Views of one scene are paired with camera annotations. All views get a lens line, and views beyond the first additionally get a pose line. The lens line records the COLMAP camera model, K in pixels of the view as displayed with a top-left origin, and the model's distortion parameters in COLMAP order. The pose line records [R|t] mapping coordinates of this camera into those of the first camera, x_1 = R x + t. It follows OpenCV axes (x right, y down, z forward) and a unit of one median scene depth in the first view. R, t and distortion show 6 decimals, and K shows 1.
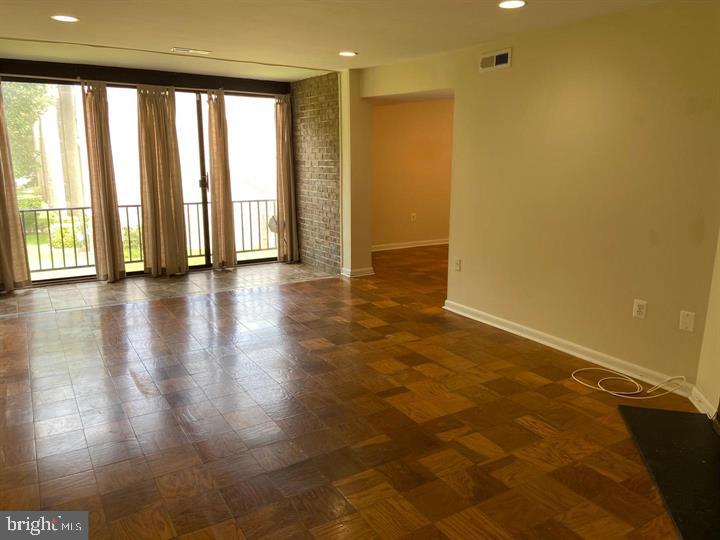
lens RADIAL K [[547.5, 0, 360.0], [0, 547.5, 270.0], [0, 0, 1]] dist [0.131310, -0.171487]
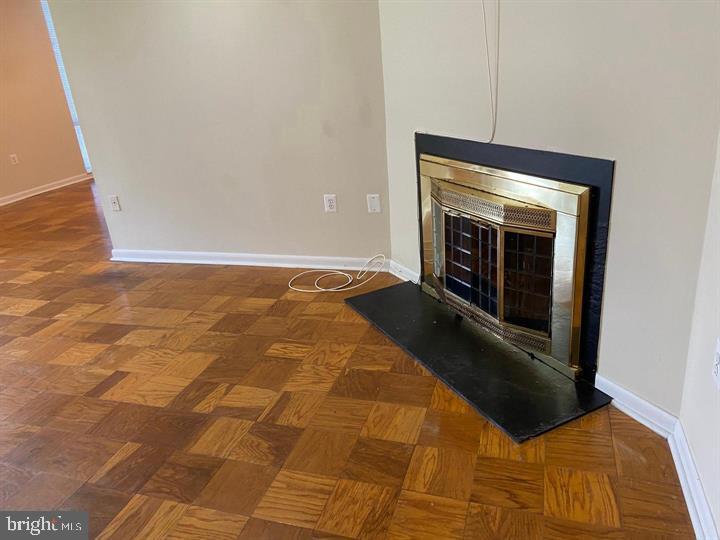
lens RADIAL K [[547.5, 0, 360.0], [0, 547.5, 270.0], [0, 0, 1]] dist [0.131310, -0.171487]
pose [[0.762462, -0.302146, 0.572153, -0.067346], [0.222074, 0.952760, 0.207199, -0.009424], [-0.607729, -0.030922, 0.793542, 0.185280]]
